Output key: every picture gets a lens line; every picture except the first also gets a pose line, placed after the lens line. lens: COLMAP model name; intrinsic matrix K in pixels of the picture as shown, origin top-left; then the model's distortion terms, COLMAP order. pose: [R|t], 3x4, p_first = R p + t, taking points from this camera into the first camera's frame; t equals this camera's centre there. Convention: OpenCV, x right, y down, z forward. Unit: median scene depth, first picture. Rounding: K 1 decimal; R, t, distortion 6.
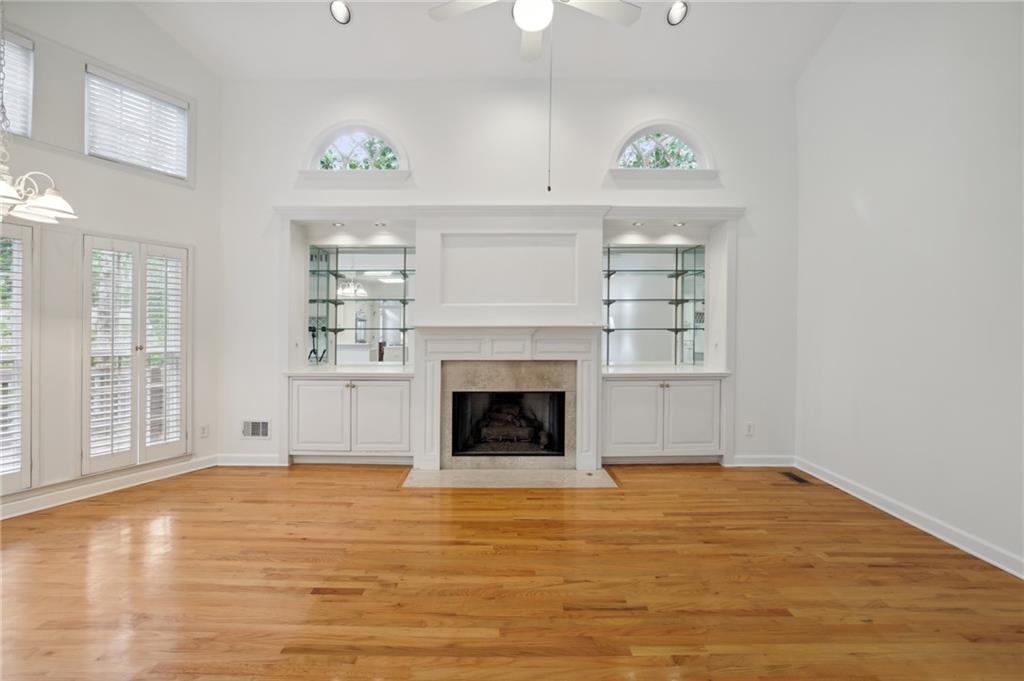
lens RADIAL K [[443.0, 0, 485.6], [0, 443.0, 325.1], [0, 0, 1]] dist [0.001355, 0.000201]
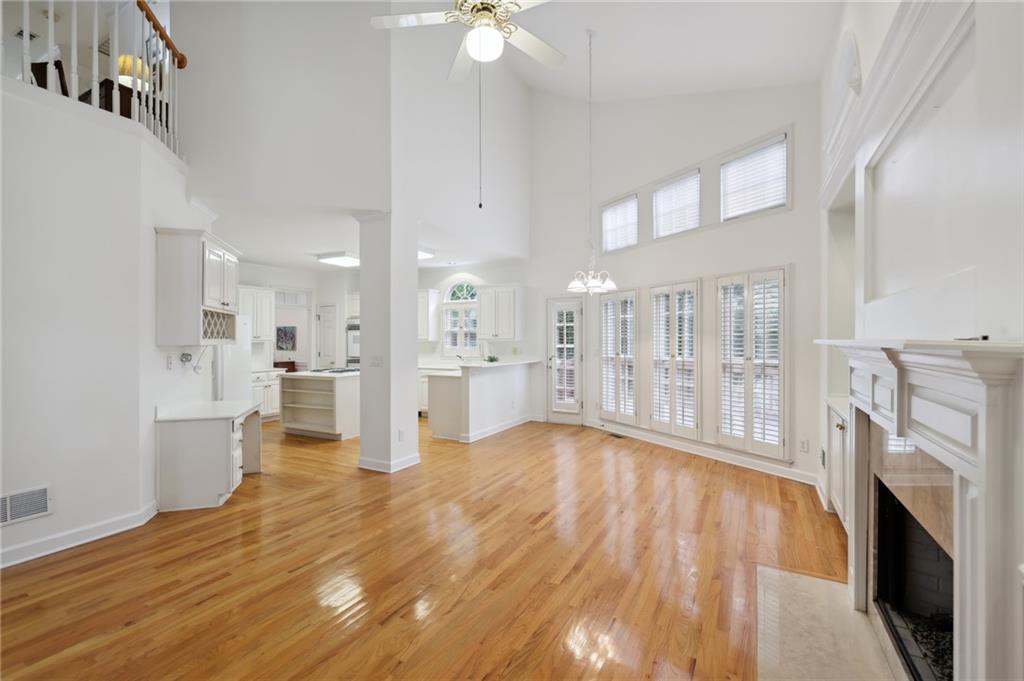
lens RADIAL K [[443.0, 0, 511.2], [0, 443.0, 342.5], [0, 0, 1]] dist [0.001355, 0.000201]
pose [[-0.467904, 0.000165, -0.883779, 0.677266], [0.002521, 0.999996, -0.001149, 0.005892], [0.883776, -0.002766, -0.467903, 1.058430]]
